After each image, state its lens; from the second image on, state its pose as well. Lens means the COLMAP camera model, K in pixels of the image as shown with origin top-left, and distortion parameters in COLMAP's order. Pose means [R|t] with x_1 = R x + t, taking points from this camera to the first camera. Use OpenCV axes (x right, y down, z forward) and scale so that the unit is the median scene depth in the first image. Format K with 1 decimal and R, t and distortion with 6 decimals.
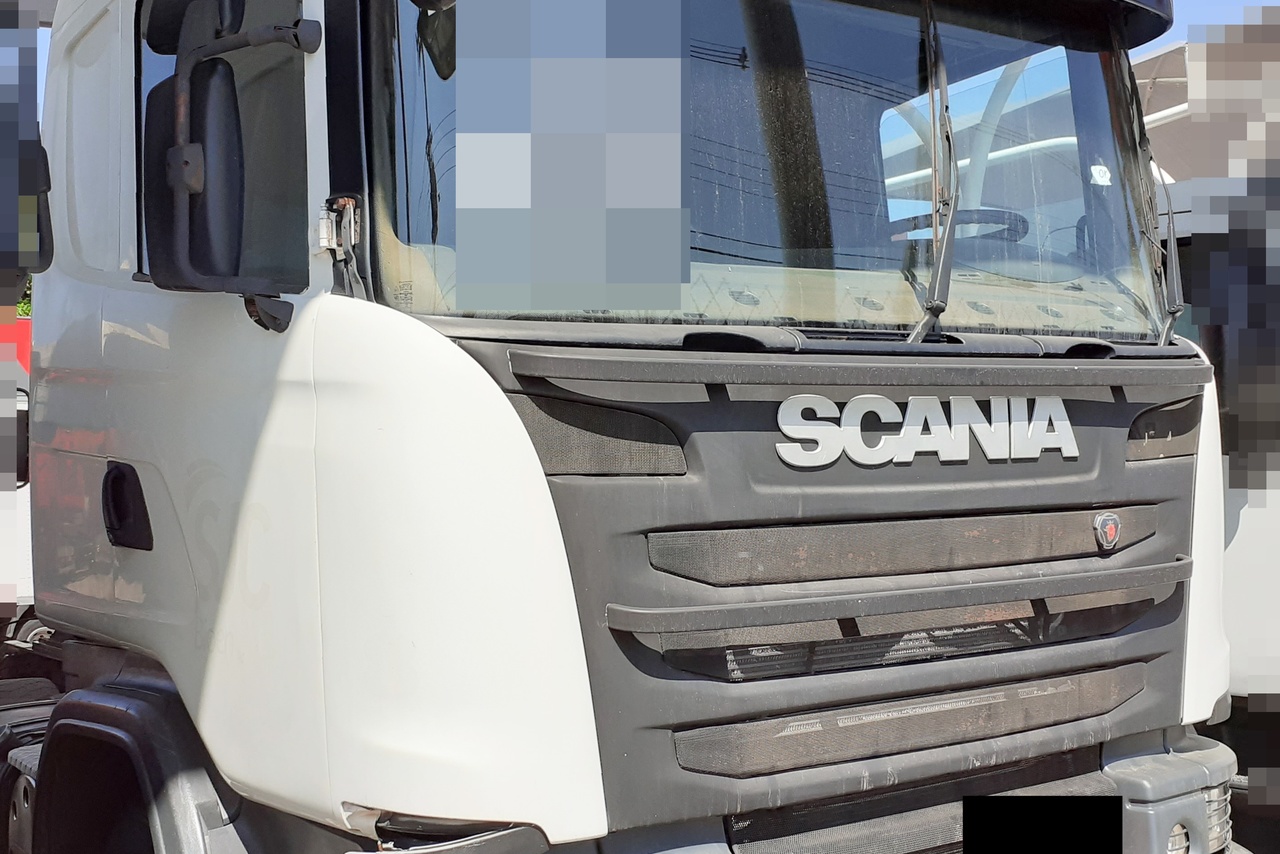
lens RADIAL K [[1019.0, 0, 627.0], [0, 1019.0, 430.1], [0, 0, 1]] dist [0.046845, -0.078316]
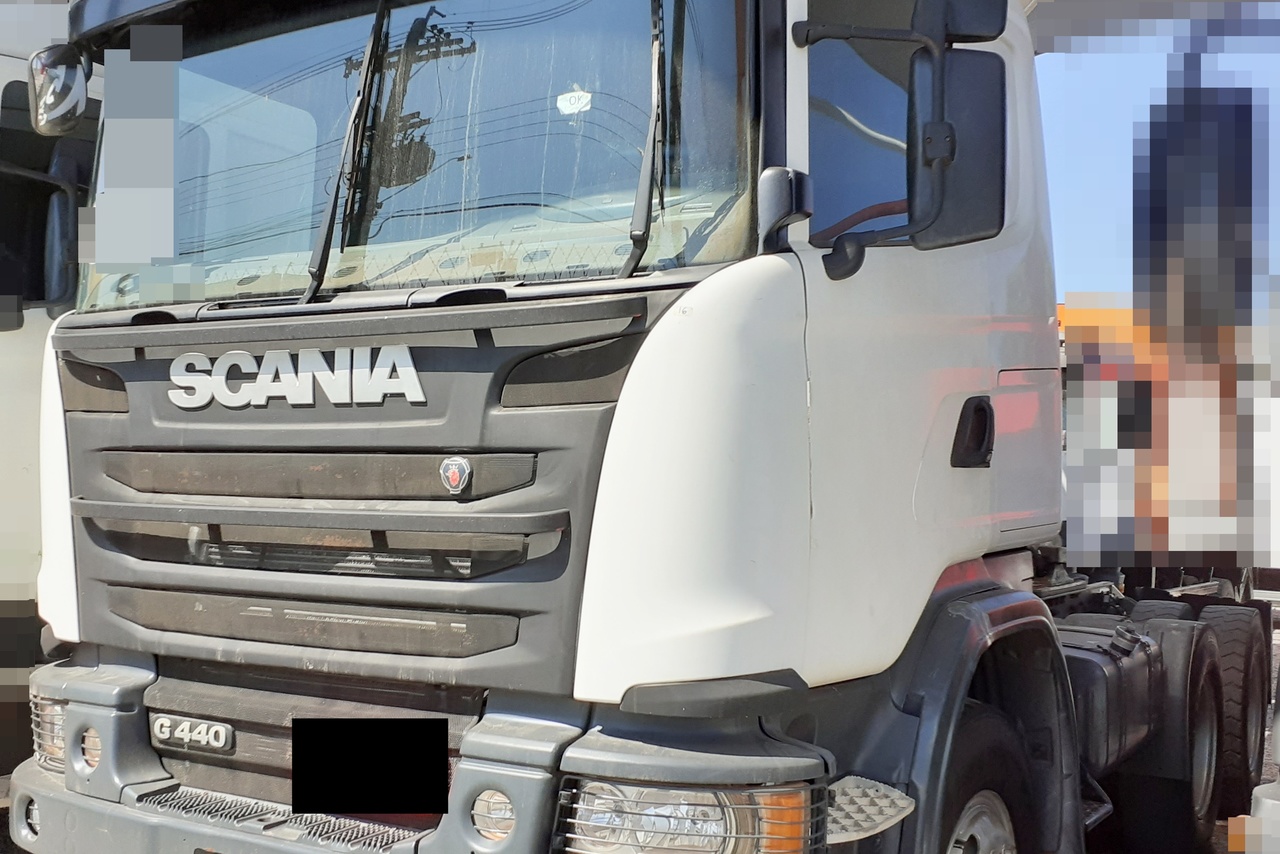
lens RADIAL K [[1019.0, 0, 627.0], [0, 1019.0, 430.1], [0, 0, 1]] dist [0.046845, -0.078316]
pose [[0.669322, 0.013920, -0.742842, 1.433617], [0.001656, 0.999794, 0.020226, 0.036378], [0.742971, -0.014768, 0.669161, 0.496500]]
